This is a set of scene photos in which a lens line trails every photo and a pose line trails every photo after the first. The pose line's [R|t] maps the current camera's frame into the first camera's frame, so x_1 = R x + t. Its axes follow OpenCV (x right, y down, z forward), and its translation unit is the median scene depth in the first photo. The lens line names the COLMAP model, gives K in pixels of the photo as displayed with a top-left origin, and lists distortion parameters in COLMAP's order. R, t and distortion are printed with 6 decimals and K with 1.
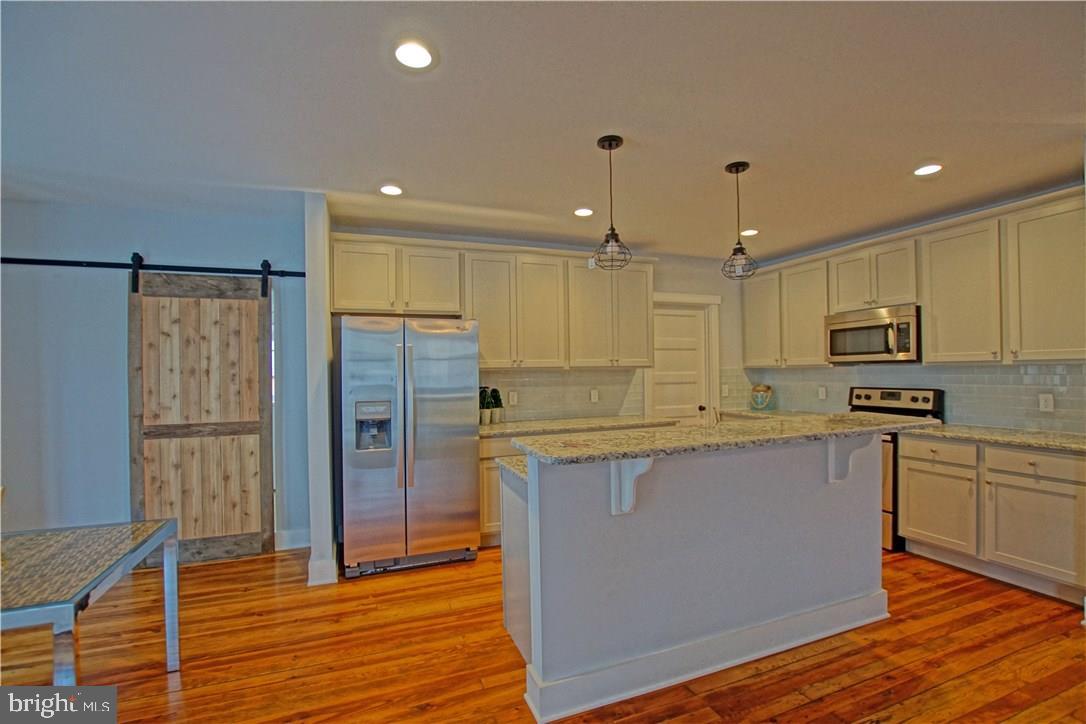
lens RADIAL K [[487.8, 0, 544.8], [0, 487.8, 371.0], [0, 0, 1]] dist [-0.025911, 0.000632]
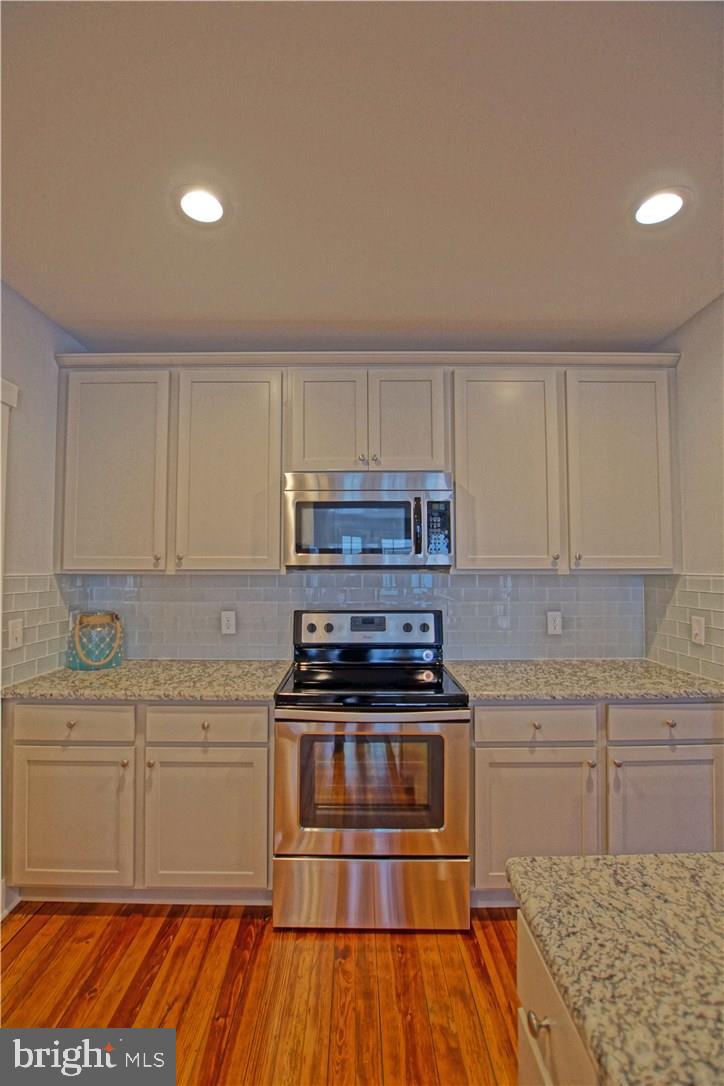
lens RADIAL K [[477.8, 0, 351.7], [0, 477.8, 544.1], [0, 0, 1]] dist [-0.027305, 0.000220]
pose [[0.368978, 0.053712, 0.927885, 0.171389], [-0.004332, 0.998417, -0.056072, -0.015261], [-0.929428, 0.016670, 0.368627, 0.885768]]
